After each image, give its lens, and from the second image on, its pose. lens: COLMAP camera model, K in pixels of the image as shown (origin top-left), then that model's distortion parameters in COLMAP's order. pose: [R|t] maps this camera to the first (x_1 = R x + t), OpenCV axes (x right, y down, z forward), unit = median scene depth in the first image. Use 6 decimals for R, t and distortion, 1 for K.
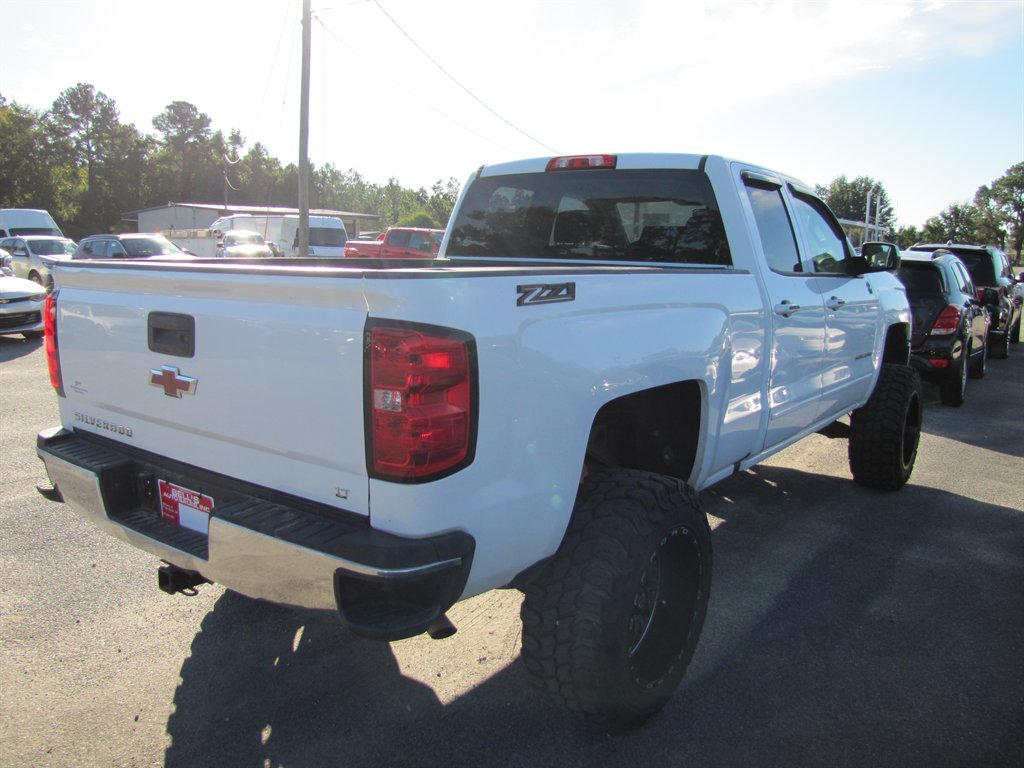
lens RADIAL K [[853.0, 0, 483.1], [0, 853.0, 380.4], [0, 0, 1]] dist [-0.138601, 0.081743]
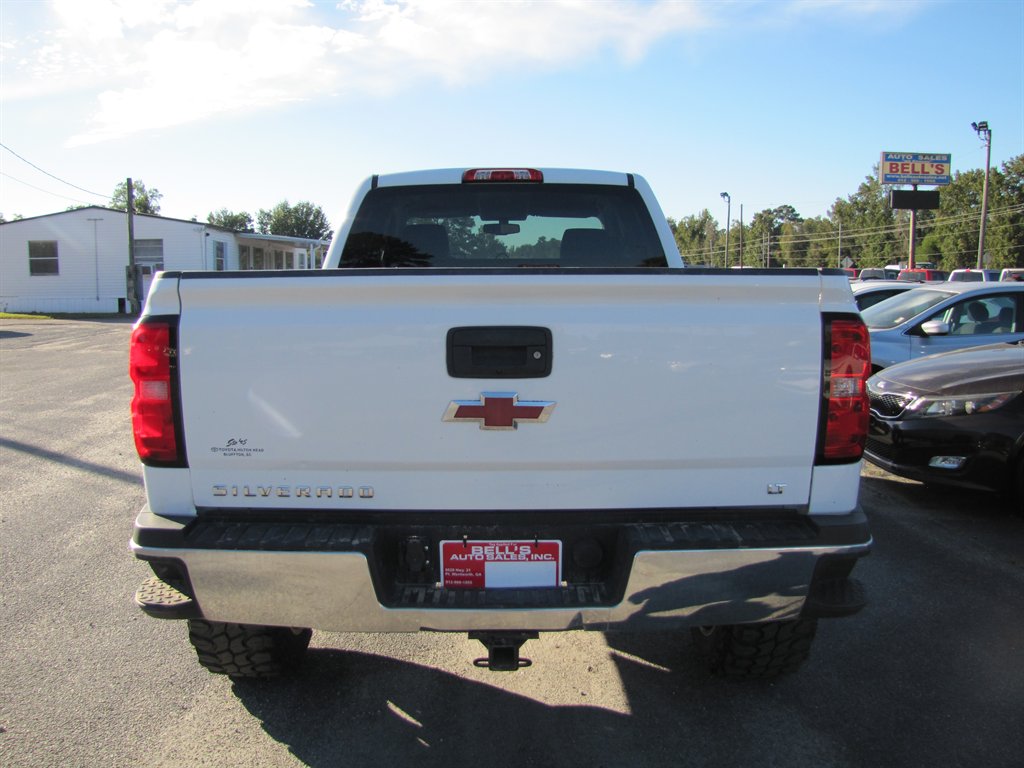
lens RADIAL K [[853.0, 0, 506.4], [0, 853.0, 380.2], [0, 0, 1]] dist [-0.138601, 0.081743]
pose [[0.783009, -0.094007, 0.614865, -0.829448], [0.112444, 0.993620, 0.008721, -0.032900], [-0.611762, 0.062309, 0.788584, 0.326150]]
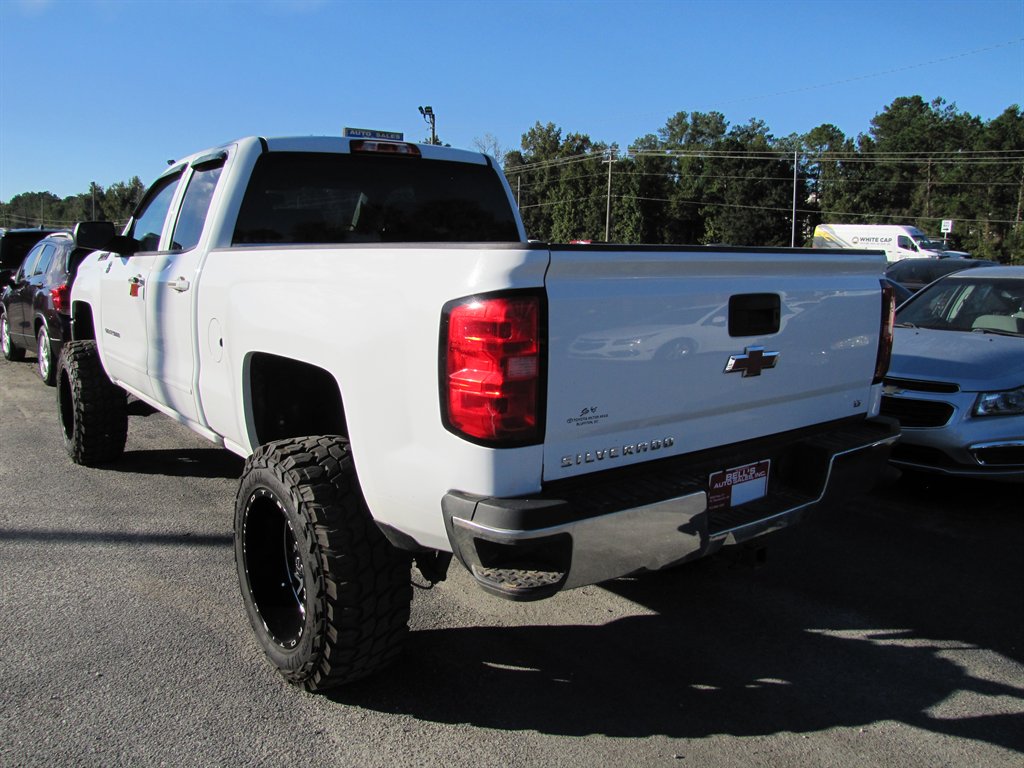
lens RADIAL K [[853.0, 0, 508.5], [0, 853.0, 381.6], [0, 0, 1]] dist [-0.138601, 0.081743]
pose [[0.242893, -0.166028, 0.955739, -1.360013], [0.147428, 0.980117, 0.132795, -0.147069], [-0.958785, 0.108648, 0.262541, 0.970070]]
